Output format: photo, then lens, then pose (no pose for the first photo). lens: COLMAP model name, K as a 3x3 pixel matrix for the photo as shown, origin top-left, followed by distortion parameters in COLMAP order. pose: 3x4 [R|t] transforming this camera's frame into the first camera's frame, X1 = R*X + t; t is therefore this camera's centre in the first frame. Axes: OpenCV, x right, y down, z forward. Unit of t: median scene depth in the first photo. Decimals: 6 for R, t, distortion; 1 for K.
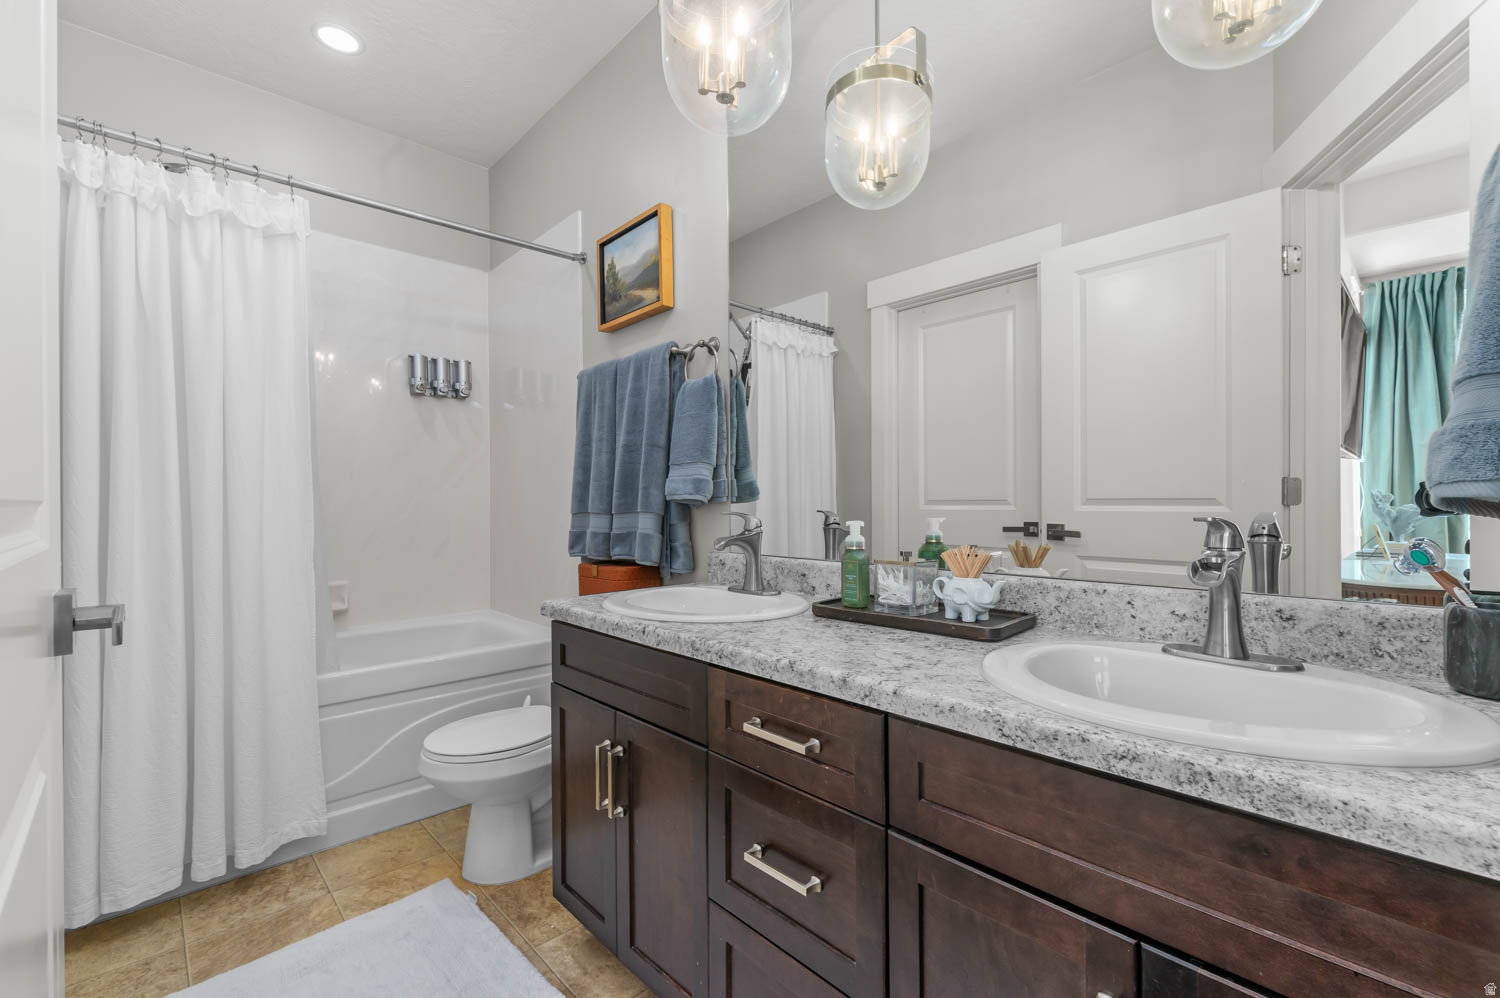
lens RADIAL K [[647.5, 0, 748.8], [0, 647.5, 501.6], [0, 0, 1]] dist [0.001979, 0.000431]
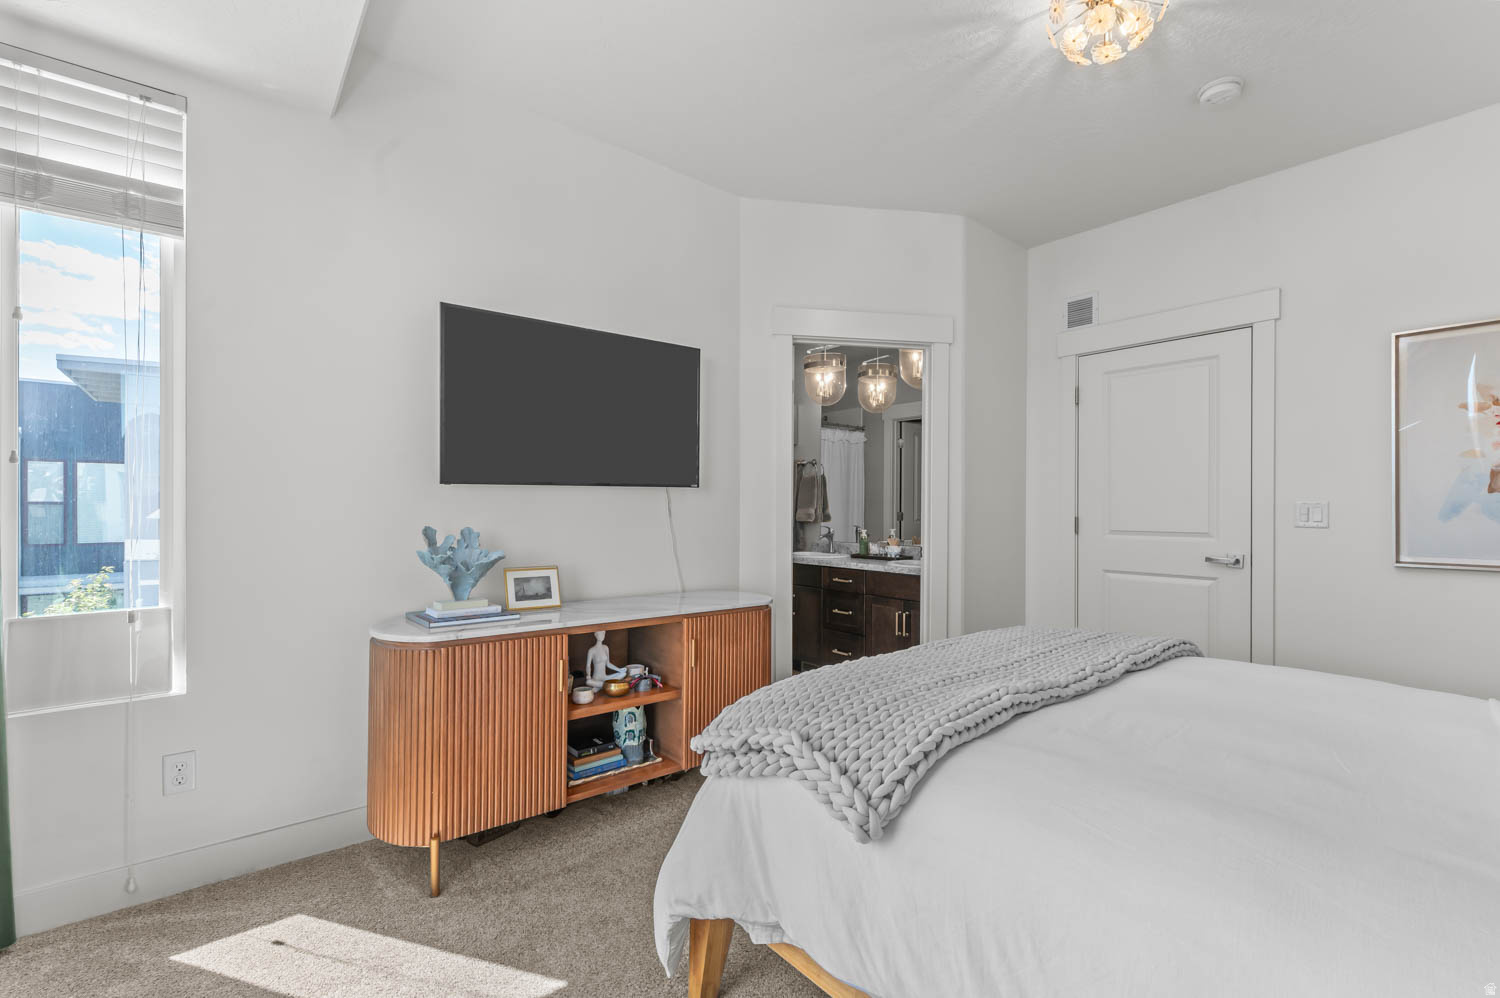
lens RADIAL K [[647.5, 0, 745.3], [0, 647.5, 505.2], [0, 0, 1]] dist [0.001979, 0.000431]
pose [[0.997202, 0.008523, -0.074265, -0.158815], [-0.008494, 0.999964, 0.000705, -0.075311], [0.074268, -0.000072, 0.997238, -1.915978]]
